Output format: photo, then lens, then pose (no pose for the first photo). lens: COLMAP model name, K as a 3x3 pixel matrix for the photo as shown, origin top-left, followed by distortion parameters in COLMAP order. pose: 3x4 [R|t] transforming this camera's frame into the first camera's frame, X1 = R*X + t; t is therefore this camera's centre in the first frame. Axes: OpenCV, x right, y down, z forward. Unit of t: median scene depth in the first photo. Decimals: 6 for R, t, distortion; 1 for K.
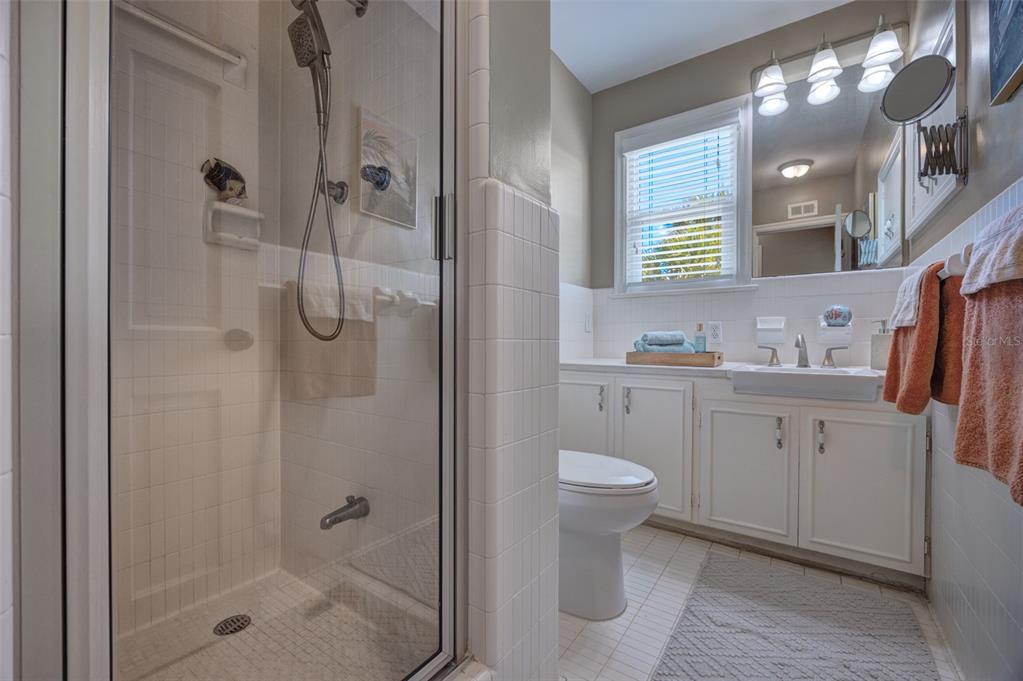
lens RADIAL K [[430.0, 0, 509.3], [0, 430.0, 342.9], [0, 0, 1]] dist [-0.001703, 0.000386]
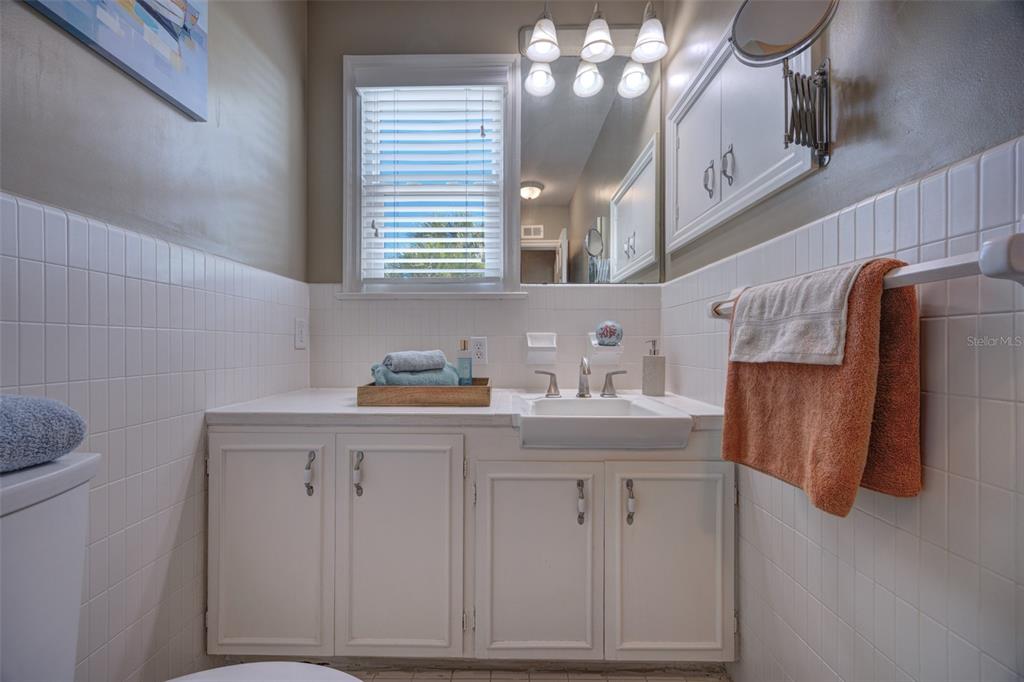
lens RADIAL K [[394.3, 0, 511.8], [0, 394.3, 345.5], [0, 0, 1]] dist [-0.007388, 0.000033]
pose [[0.821464, -0.002325, 0.570255, 0.132330], [0.004548, 0.999987, -0.002474, -0.033991], [-0.570242, 0.004625, 0.821464, 0.412627]]
